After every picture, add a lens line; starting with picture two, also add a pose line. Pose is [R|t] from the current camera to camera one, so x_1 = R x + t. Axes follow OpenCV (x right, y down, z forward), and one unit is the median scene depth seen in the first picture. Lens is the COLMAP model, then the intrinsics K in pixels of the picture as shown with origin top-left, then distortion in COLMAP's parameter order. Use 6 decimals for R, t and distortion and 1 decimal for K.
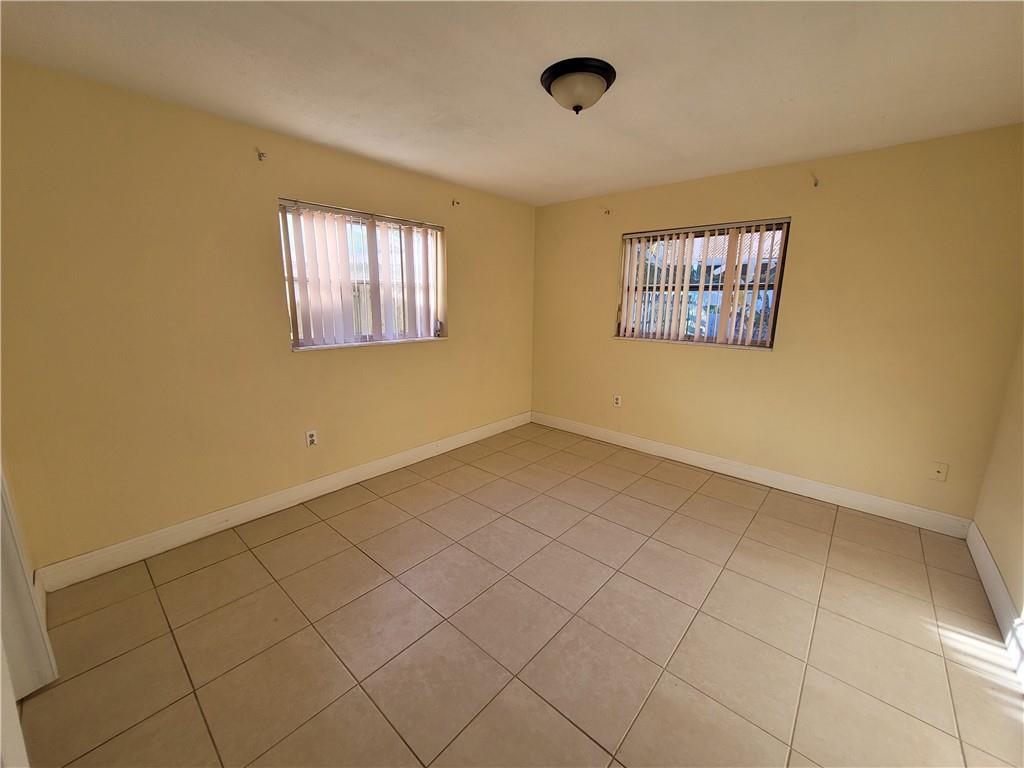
lens RADIAL K [[403.0, 0, 513.6], [0, 403.0, 386.1], [0, 0, 1]] dist [-0.002014, 0.002442]
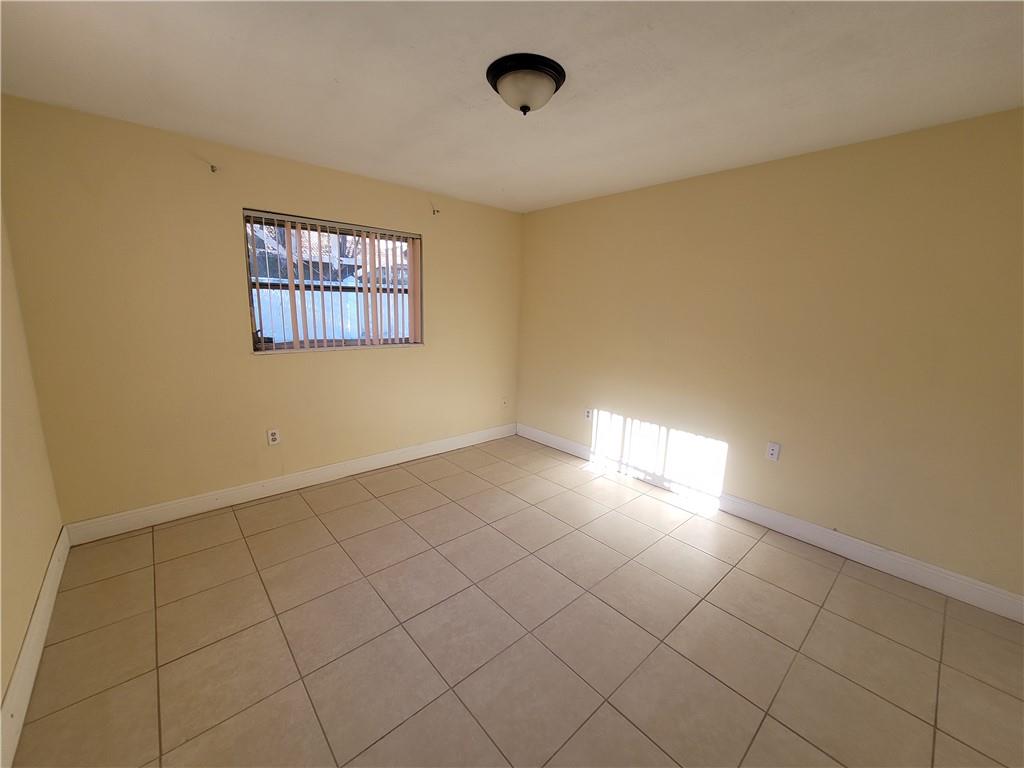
lens RADIAL K [[403.0, 0, 513.8], [0, 403.0, 388.1], [0, 0, 1]] dist [-0.002014, 0.002442]
pose [[0.110791, -0.206837, 0.972082, -0.475450], [0.187416, 0.964903, 0.183949, -0.123374], [-0.976012, 0.161804, 0.145668, 0.538553]]
